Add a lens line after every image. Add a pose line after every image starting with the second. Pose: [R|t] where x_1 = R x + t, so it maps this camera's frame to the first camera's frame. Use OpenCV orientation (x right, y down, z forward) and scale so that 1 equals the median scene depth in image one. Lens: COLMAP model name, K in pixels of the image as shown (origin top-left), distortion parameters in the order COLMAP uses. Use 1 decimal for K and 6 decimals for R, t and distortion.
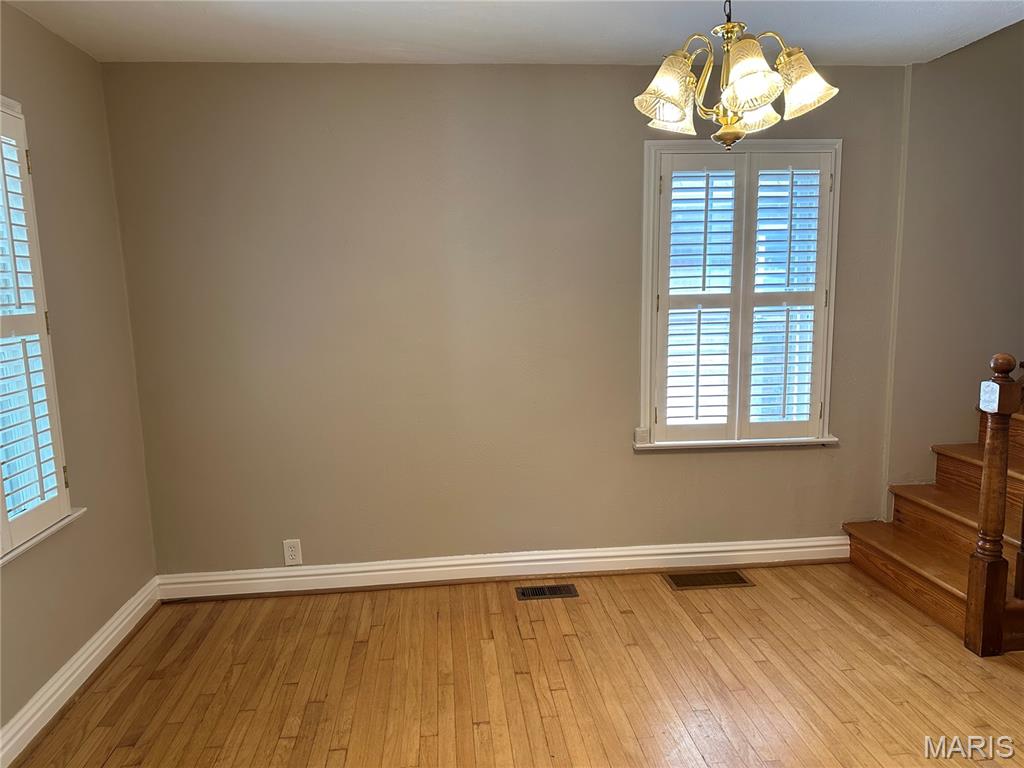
lens RADIAL K [[709.7, 0, 512.0], [0, 709.7, 384.0], [0, 0, 1]] dist [0.090946, -0.125255]
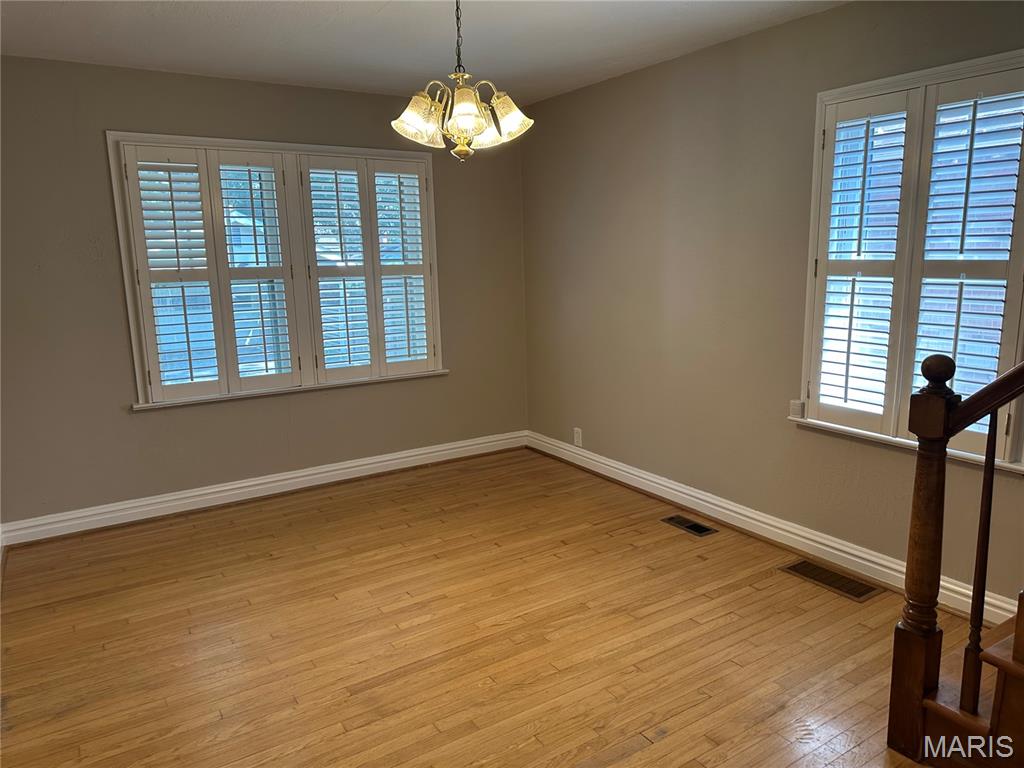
lens RADIAL K [[709.7, 0, 512.0], [0, 709.7, 384.0], [0, 0, 1]] dist [0.090946, -0.125255]
pose [[0.458217, 0.174251, -0.871592, 0.867356], [-0.108719, 0.984220, 0.139612, -0.053868], [0.882166, 0.030786, 0.469931, 0.220706]]
